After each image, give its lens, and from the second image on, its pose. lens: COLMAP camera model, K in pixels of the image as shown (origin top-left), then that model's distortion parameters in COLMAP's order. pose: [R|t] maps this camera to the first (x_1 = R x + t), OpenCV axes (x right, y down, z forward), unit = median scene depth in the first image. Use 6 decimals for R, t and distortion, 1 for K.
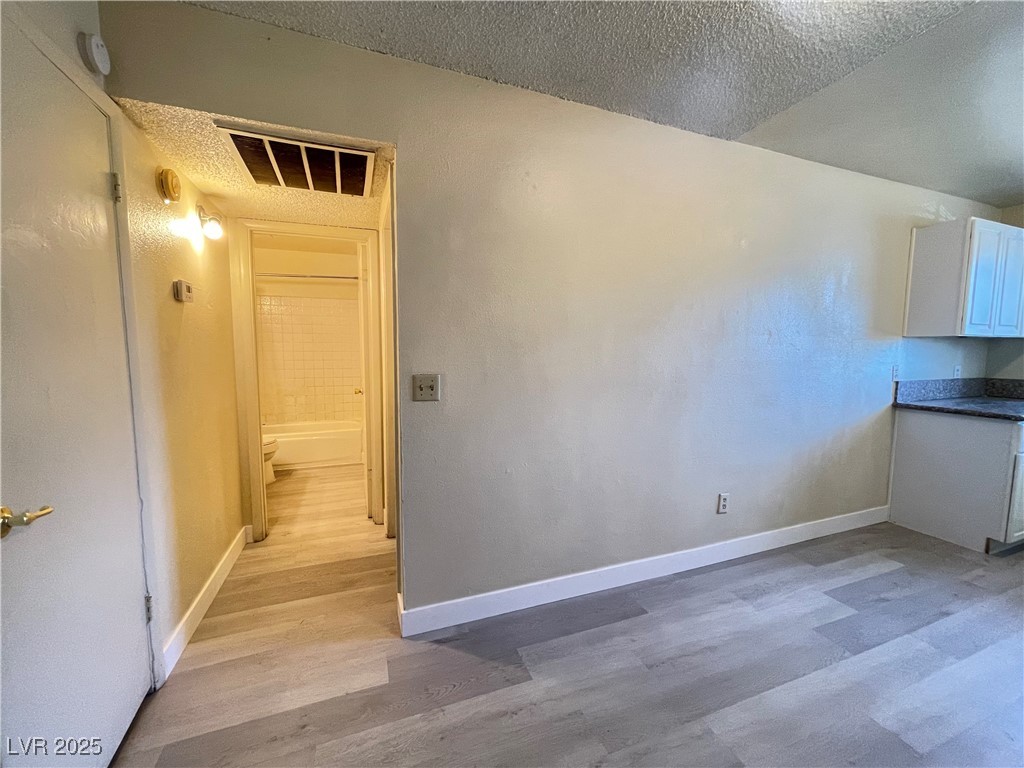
lens RADIAL K [[413.2, 0, 512.0], [0, 413.2, 384.0], [0, 0, 1]] dist [0.000085, -0.000087]
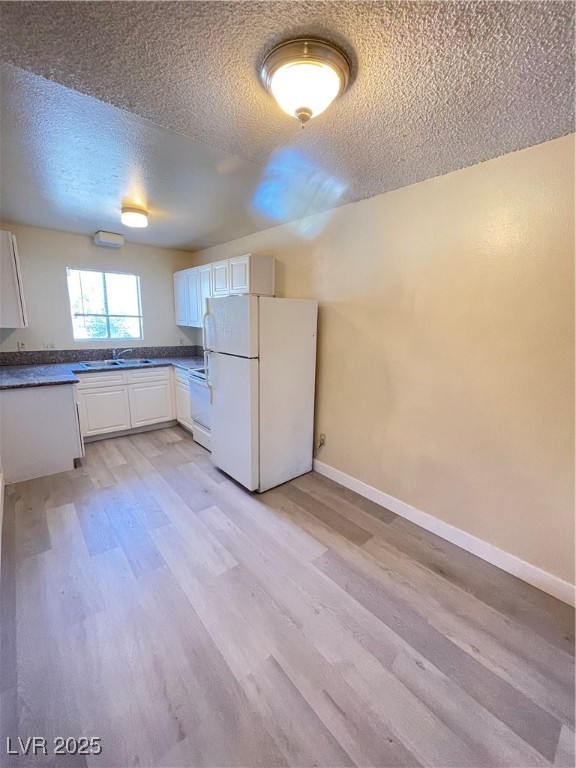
lens RADIAL K [[309.9, 0, 288.0], [0, 309.9, 384.0], [0, 0, 1]] dist [0.000085, -0.000087]
pose [[-0.340189, -0.210446, 0.916506, -0.148265], [0.048093, 0.969467, 0.240458, -0.157612], [-0.939126, 0.125879, -0.319681, 0.629749]]
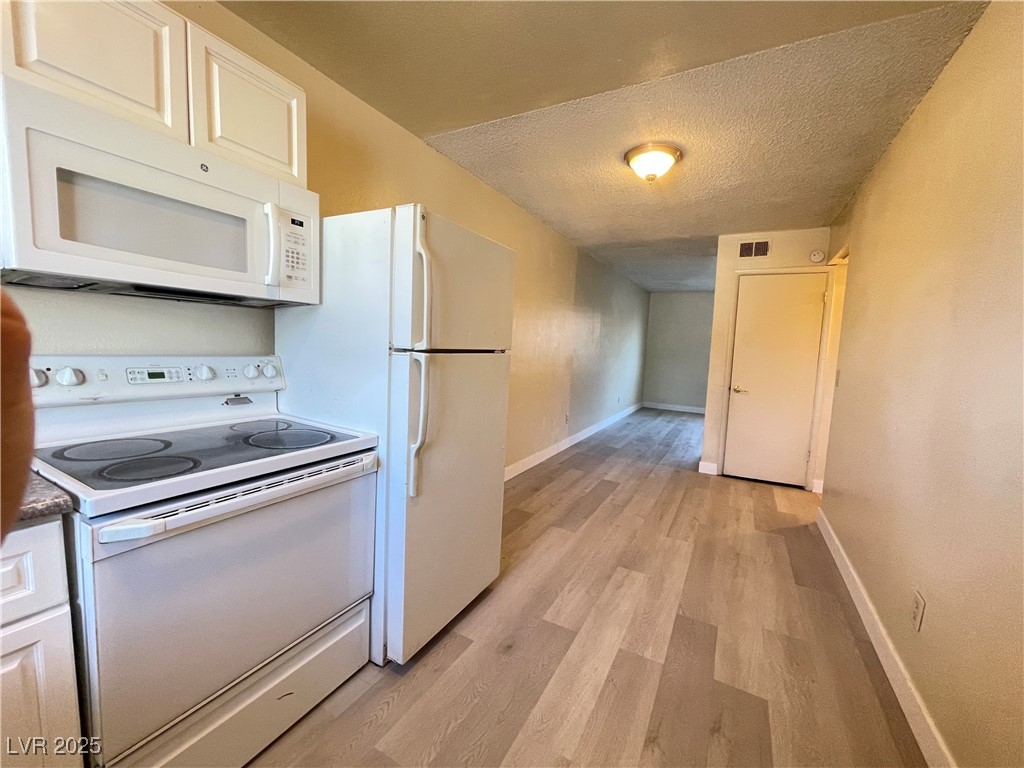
lens RADIAL K [[413.2, 0, 512.0], [0, 413.2, 384.0], [0, 0, 1]] dist [0.000085, -0.000087]
pose [[-0.763997, 0.020290, -0.644901, 1.378929], [-0.101623, 0.983246, 0.151325, -0.064153], [0.637167, 0.181149, -0.749135, 1.054464]]
